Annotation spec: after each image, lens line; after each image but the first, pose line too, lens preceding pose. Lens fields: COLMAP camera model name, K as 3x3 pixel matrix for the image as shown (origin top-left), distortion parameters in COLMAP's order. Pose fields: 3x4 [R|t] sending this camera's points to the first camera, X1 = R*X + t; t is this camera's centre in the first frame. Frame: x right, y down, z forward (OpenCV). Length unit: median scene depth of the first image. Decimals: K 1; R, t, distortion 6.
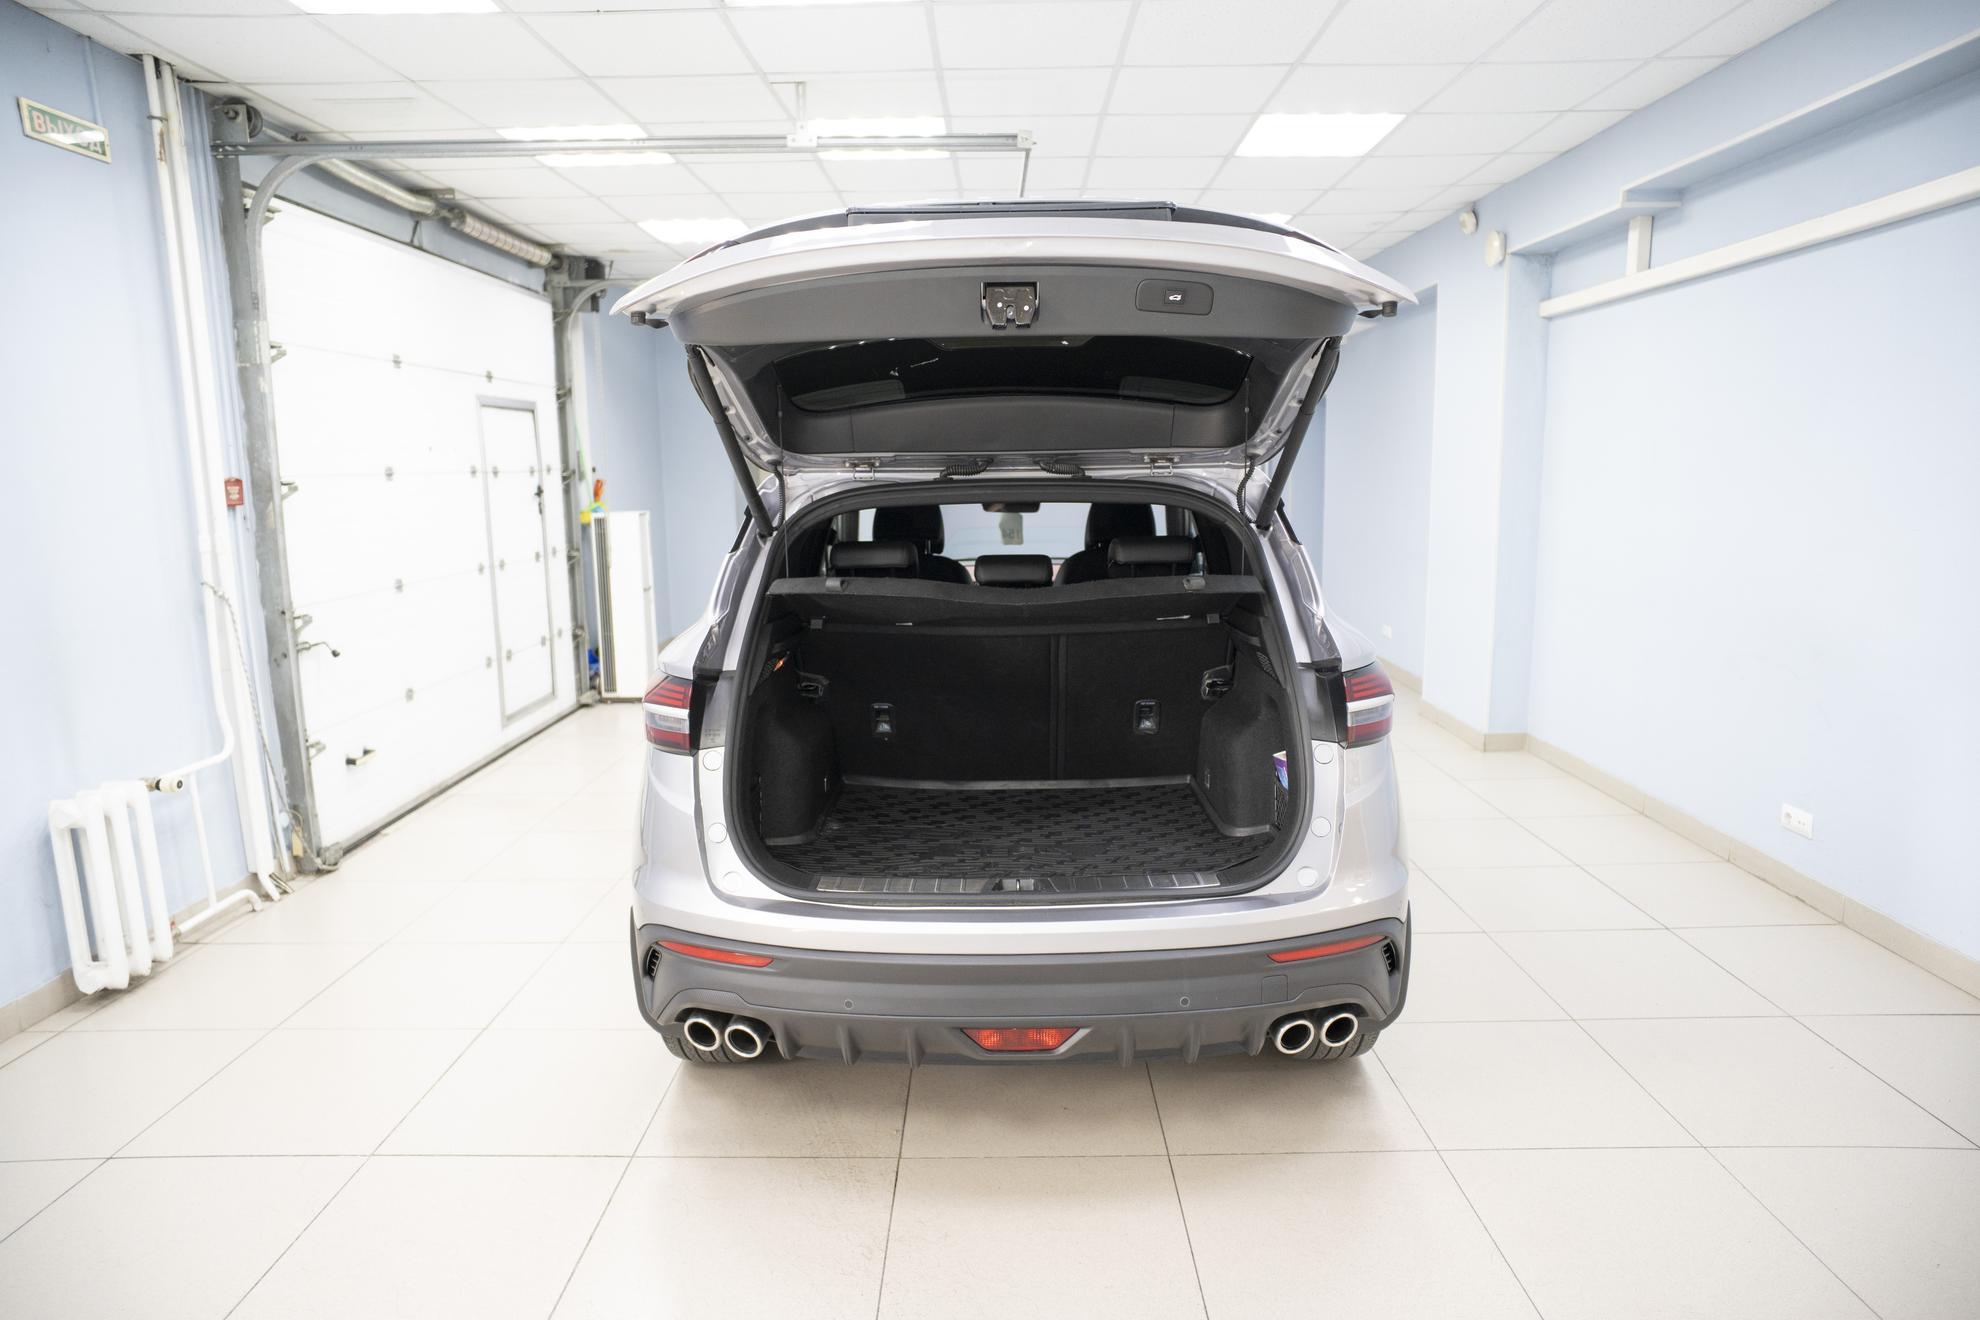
lens RADIAL K [[1146.0, 0, 990.0], [0, 1146.0, 660.0], [0, 0, 1]] dist [-0.056539, 0.046184]
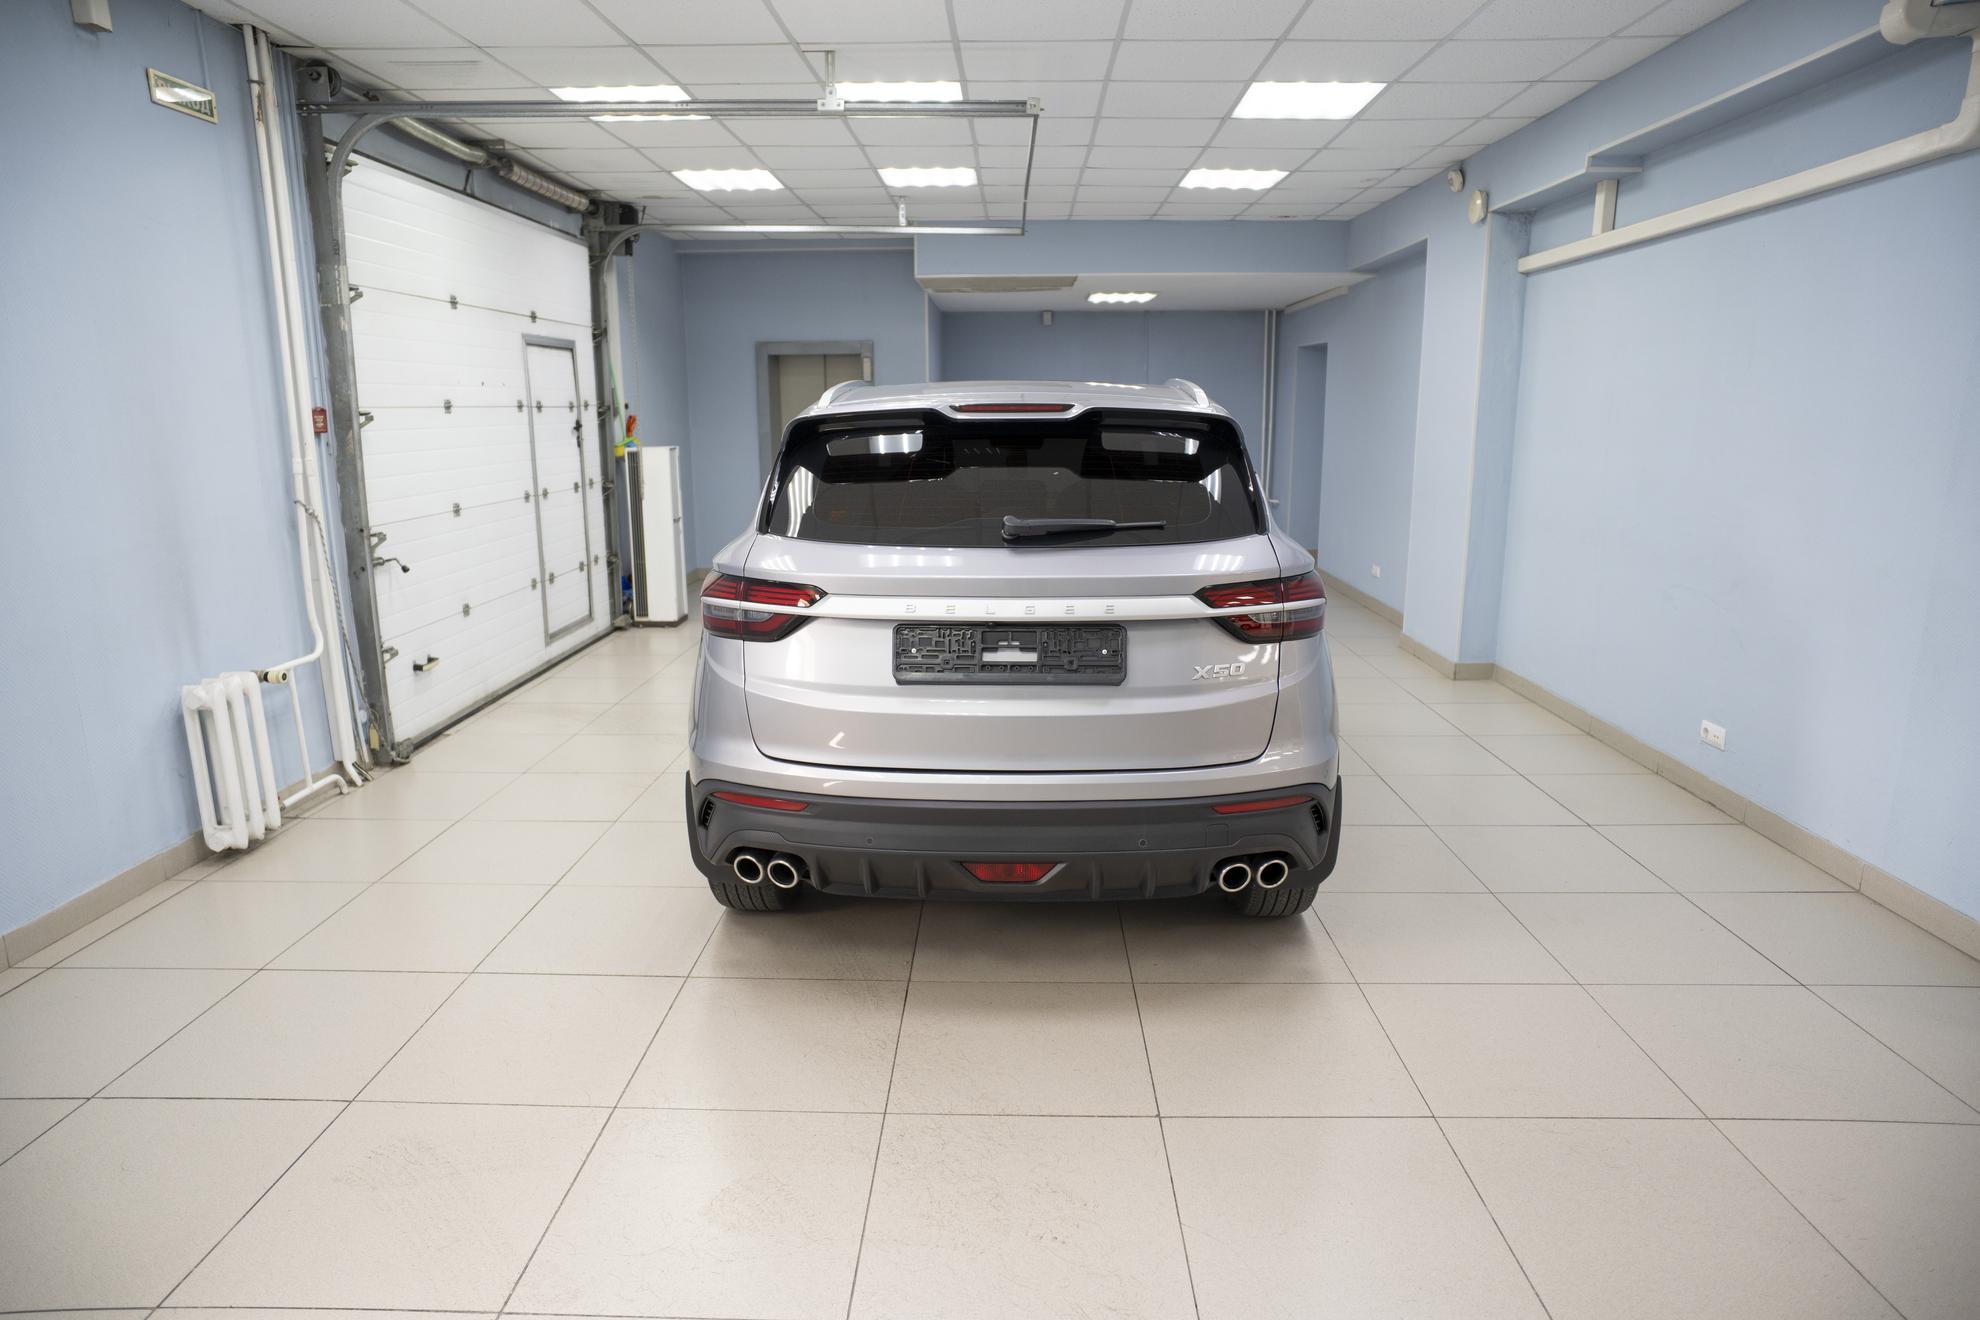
lens RADIAL K [[1146.0, 0, 990.0], [0, 1146.0, 660.0], [0, 0, 1]] dist [-0.056539, 0.046184]
pose [[0.999825, 0.015262, -0.010856, 0.008555], [-0.014732, 0.998771, 0.047328, 0.024631], [0.011565, -0.047160, 0.998820, -0.117650]]
